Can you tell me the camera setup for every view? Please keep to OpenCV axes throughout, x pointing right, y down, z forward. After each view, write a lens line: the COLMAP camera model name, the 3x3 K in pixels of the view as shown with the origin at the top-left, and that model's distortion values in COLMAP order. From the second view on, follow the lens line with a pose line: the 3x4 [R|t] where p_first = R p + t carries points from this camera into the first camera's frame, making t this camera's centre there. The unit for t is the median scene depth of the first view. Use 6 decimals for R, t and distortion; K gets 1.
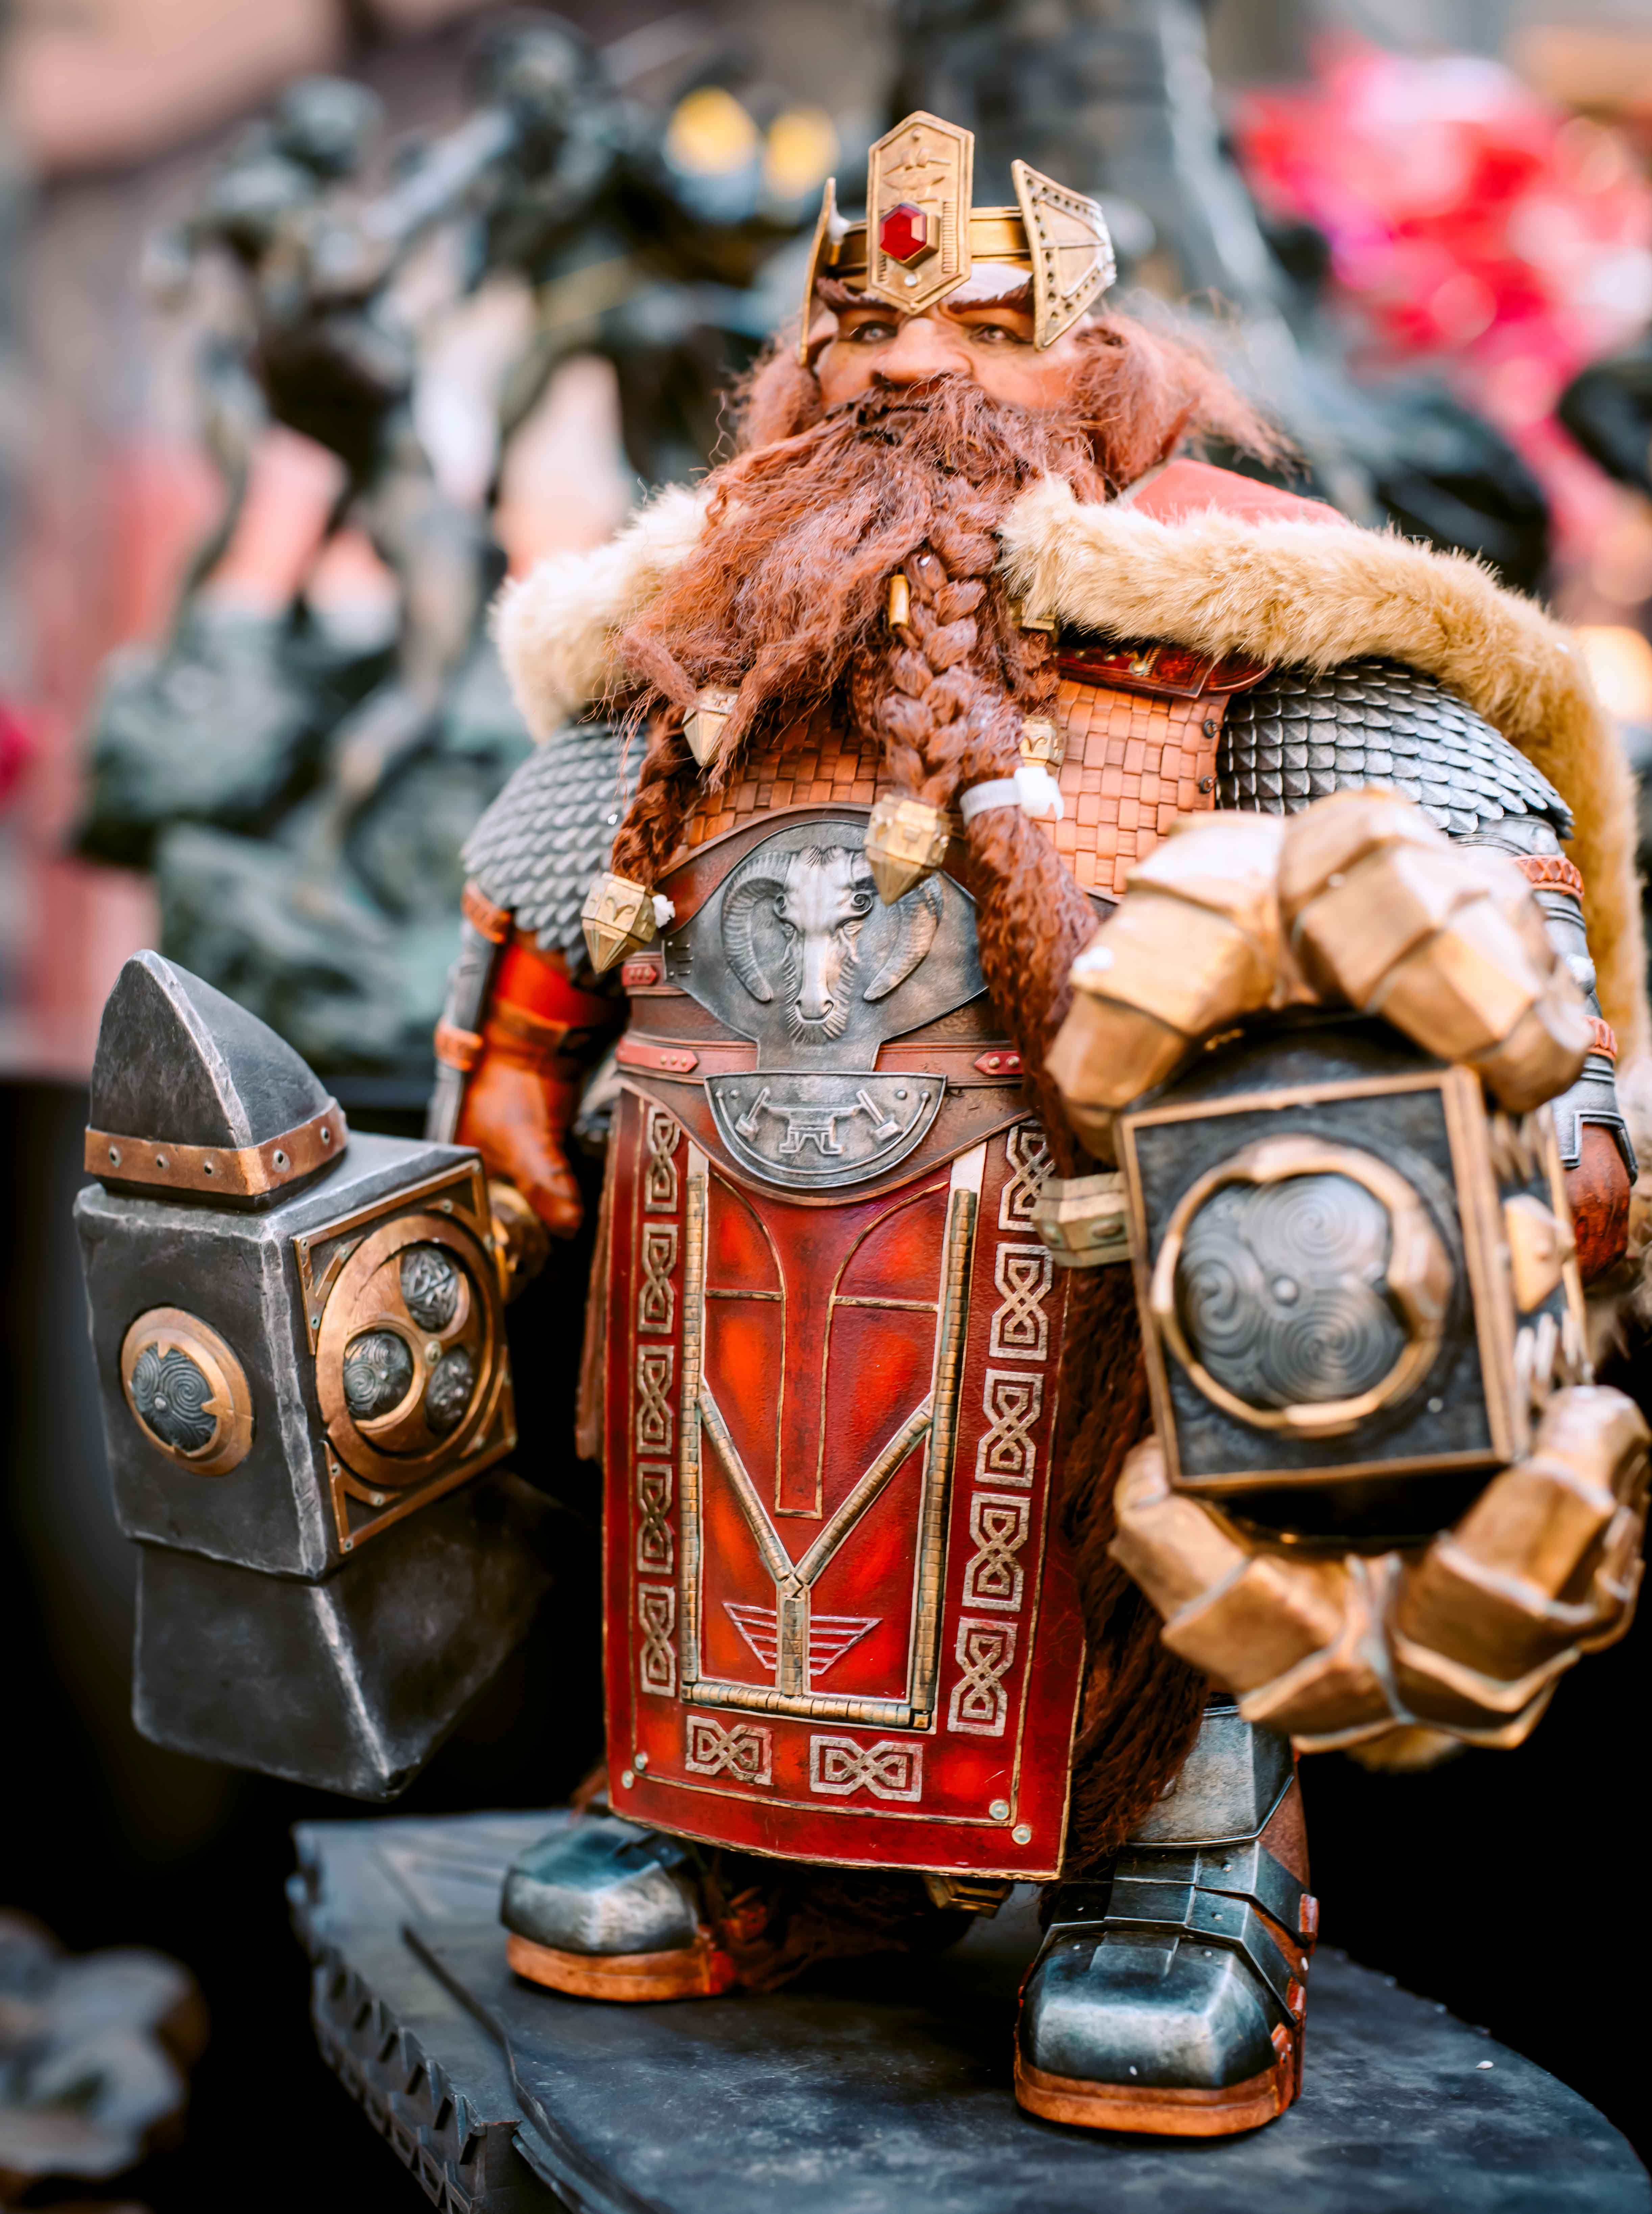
lens RADIAL K [[3336.0, 0, 867.9], [0, 3336.0, 1105.8], [0, 0, 1]] dist [-0.004688, 0.010931]
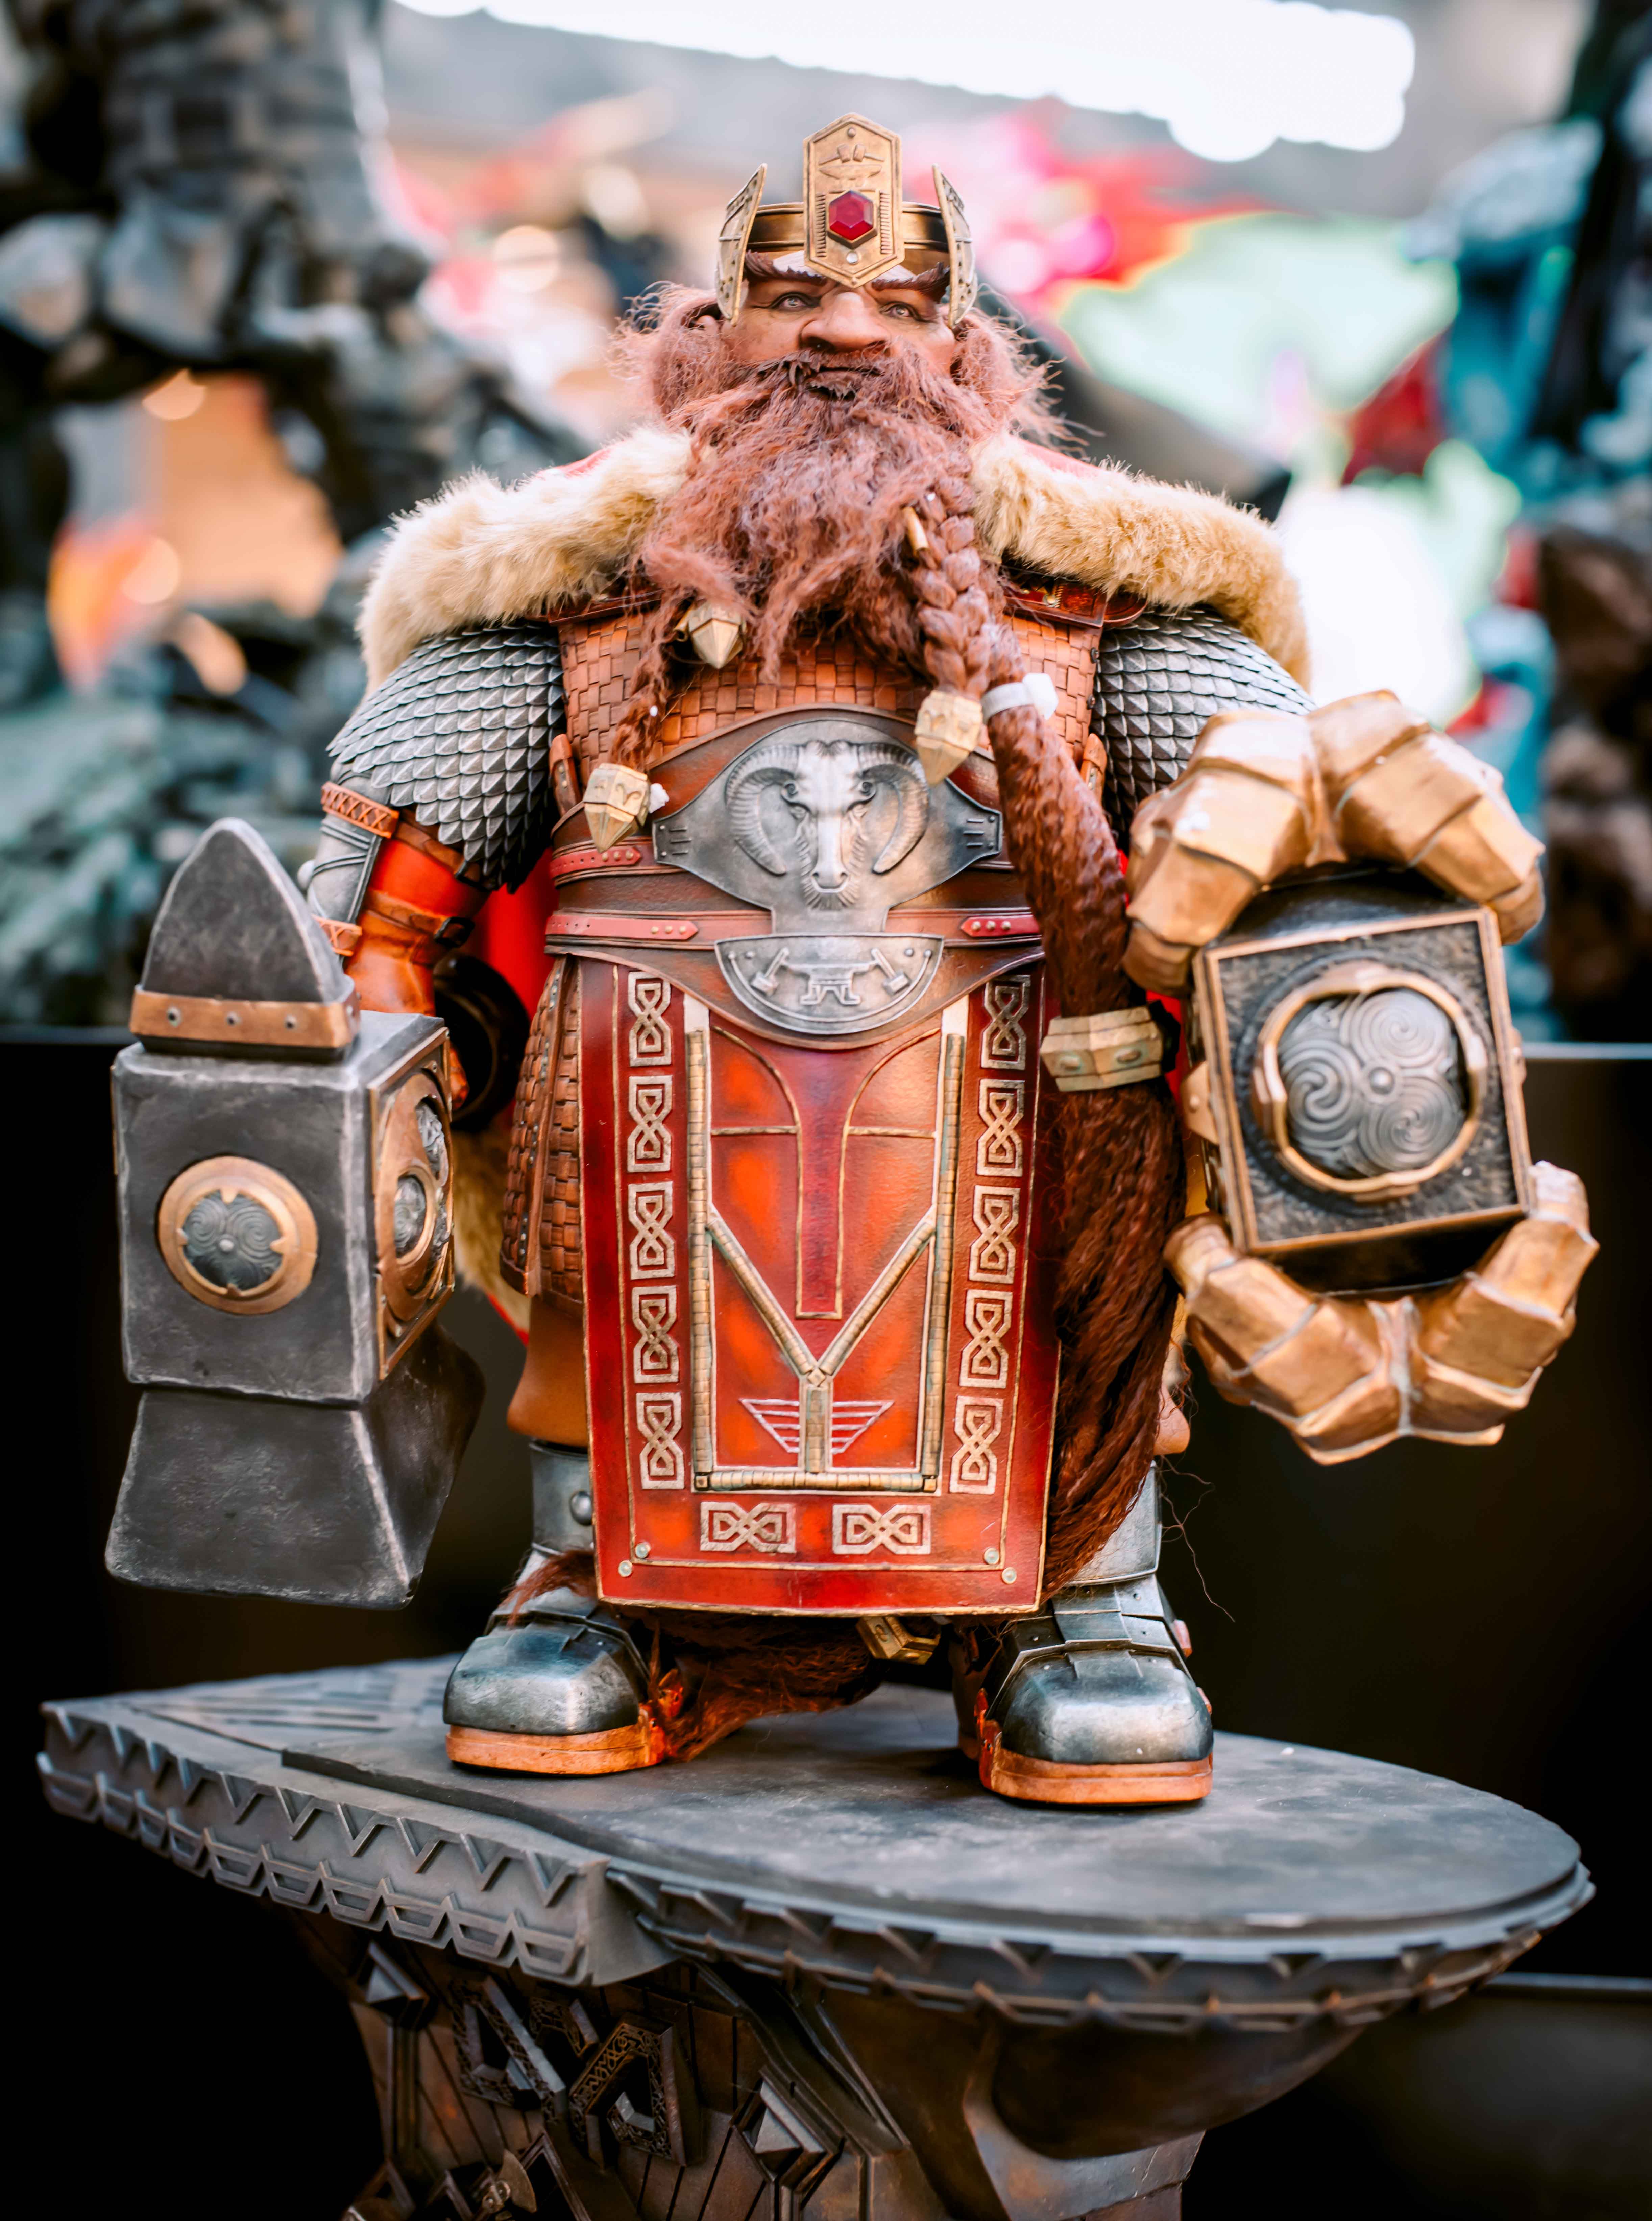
lens RADIAL K [[3261.2, 0, 831.3], [0, 3261.2, 1200.3], [0, 0, 1]] dist [0.000259, 0.051437]
pose [[0.921689, -0.024654, 0.387146, -0.451853], [0.020076, 0.999673, 0.015864, 0.063641], [-0.387410, -0.006849, 0.921882, -0.047479]]
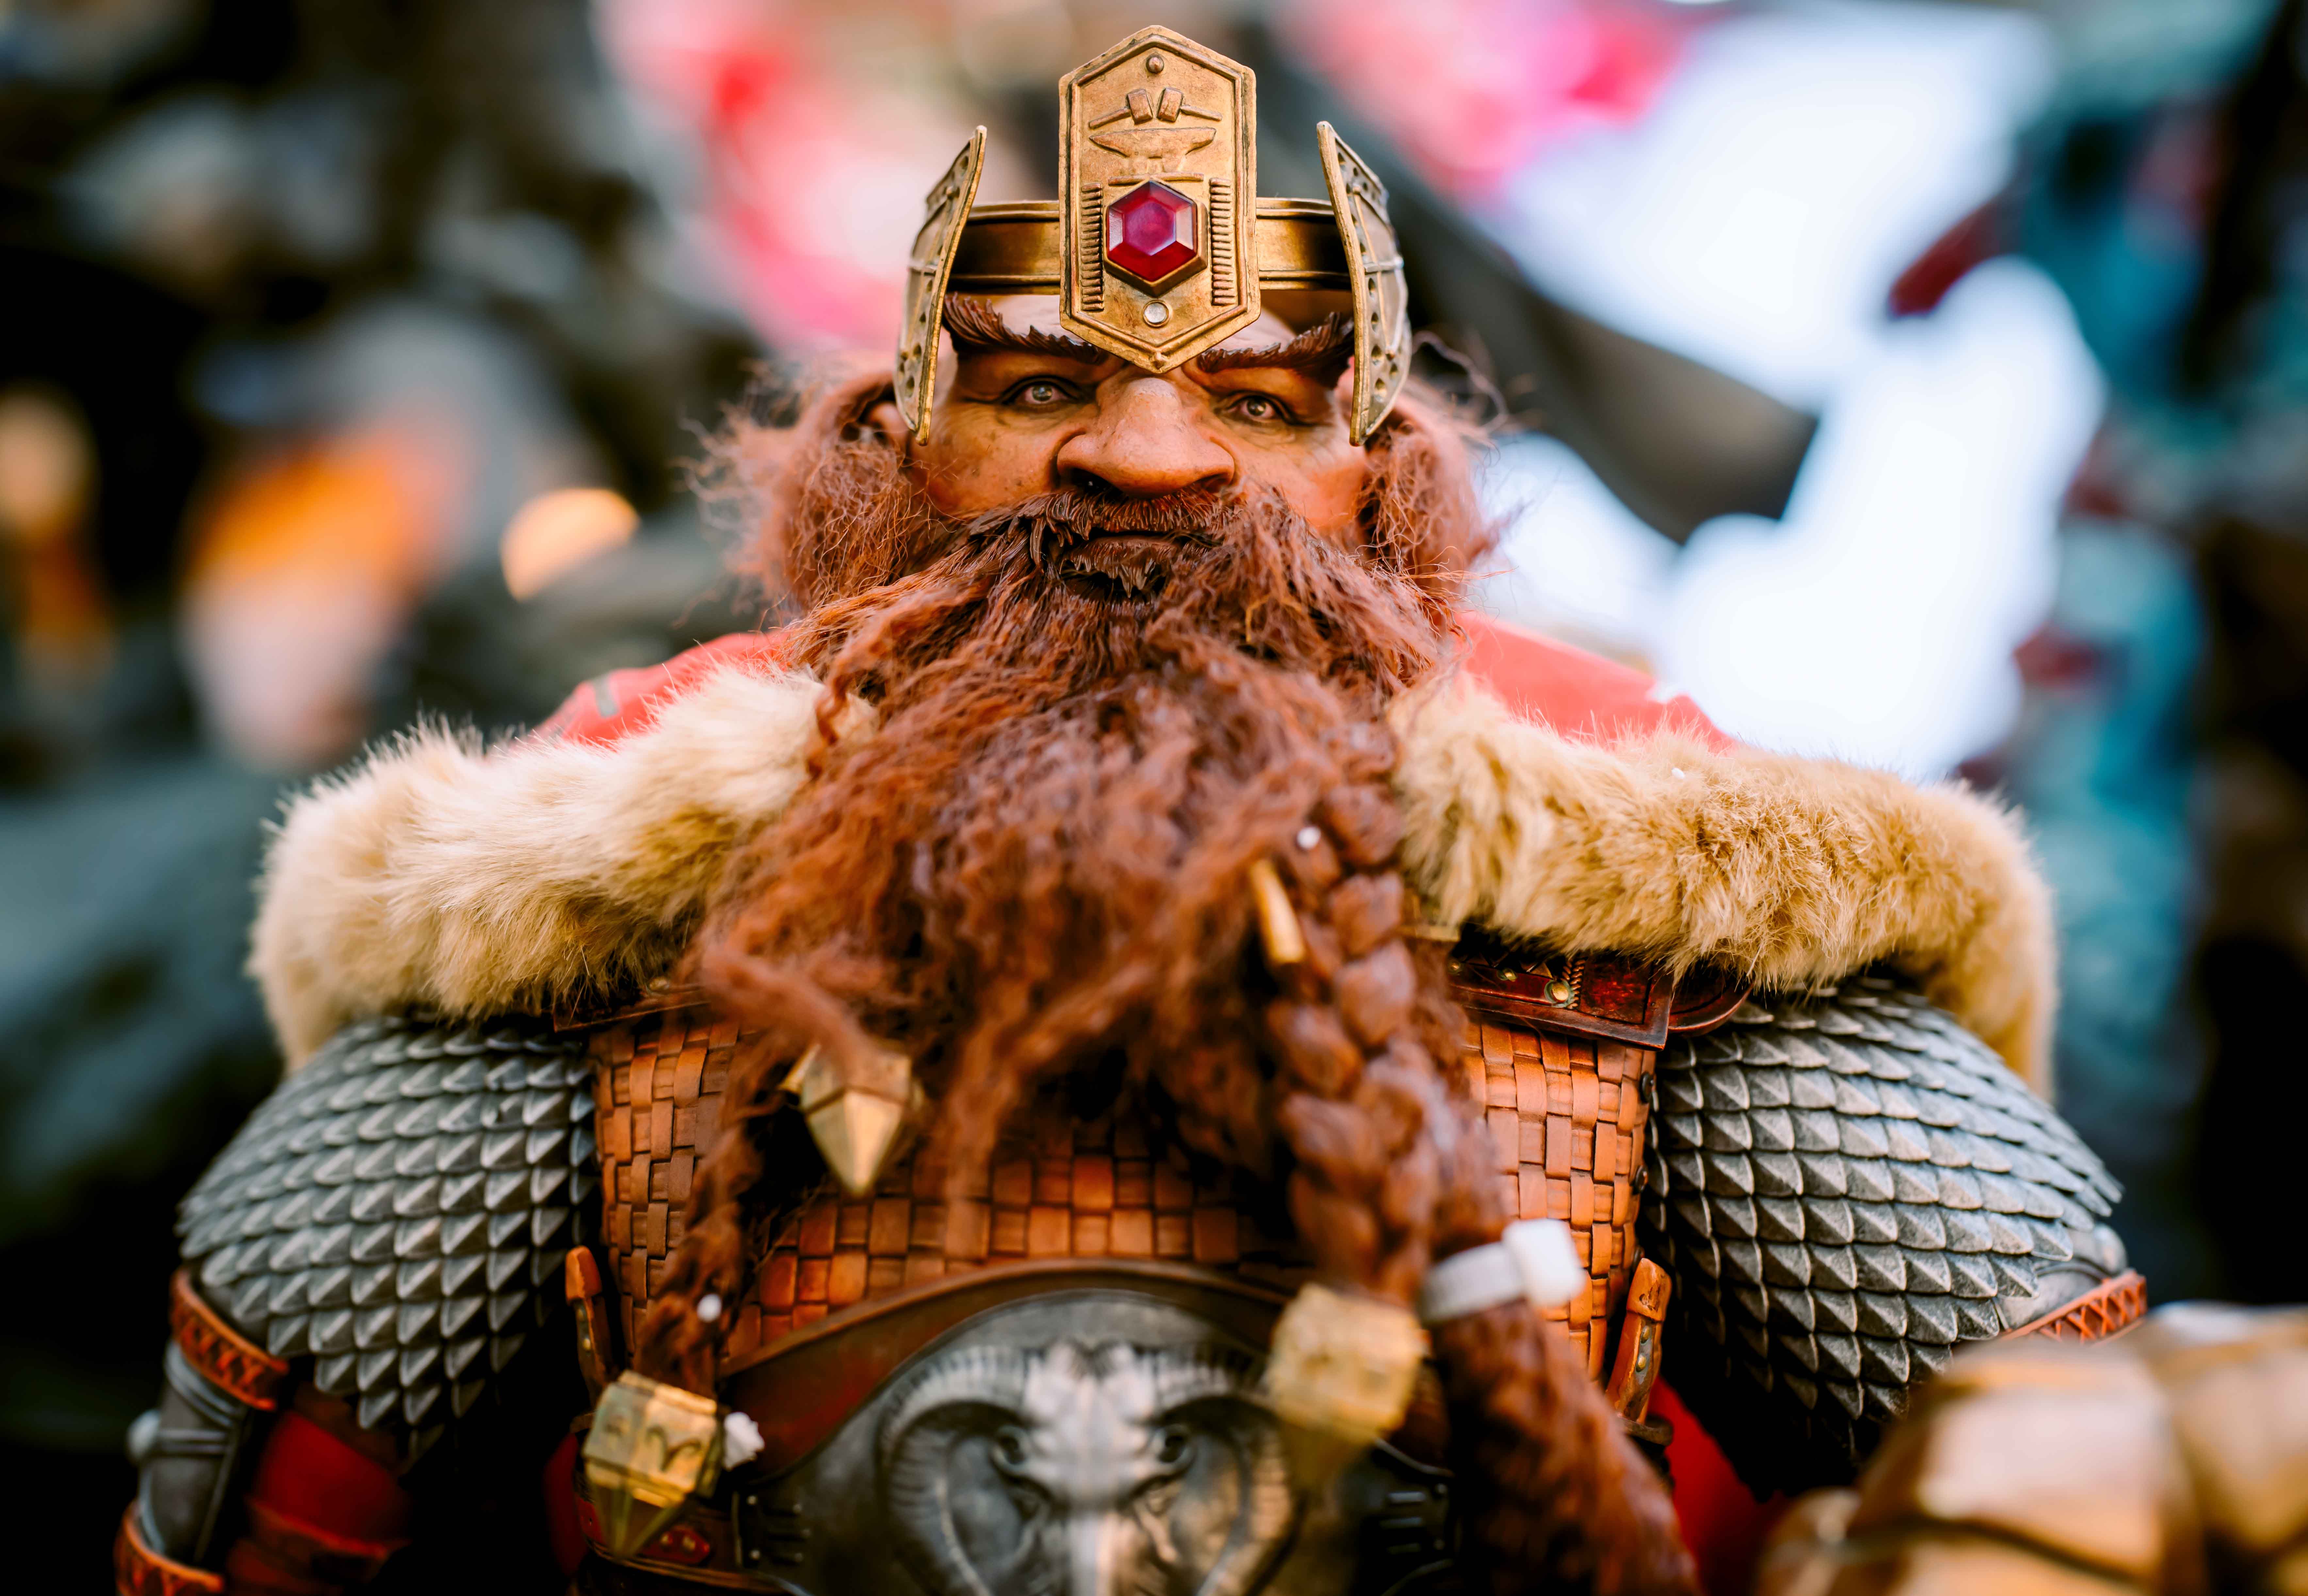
lens RADIAL K [[3439.4, 0, 1150.1], [0, 3439.4, 883.9], [0, 0, 1]] dist [0.005426, -0.035383]
pose [[0.936329, -0.005551, 0.351079, -0.200756], [0.018923, 0.999220, -0.034668, -0.132056], [-0.350613, 0.039104, 0.935704, 0.460774]]
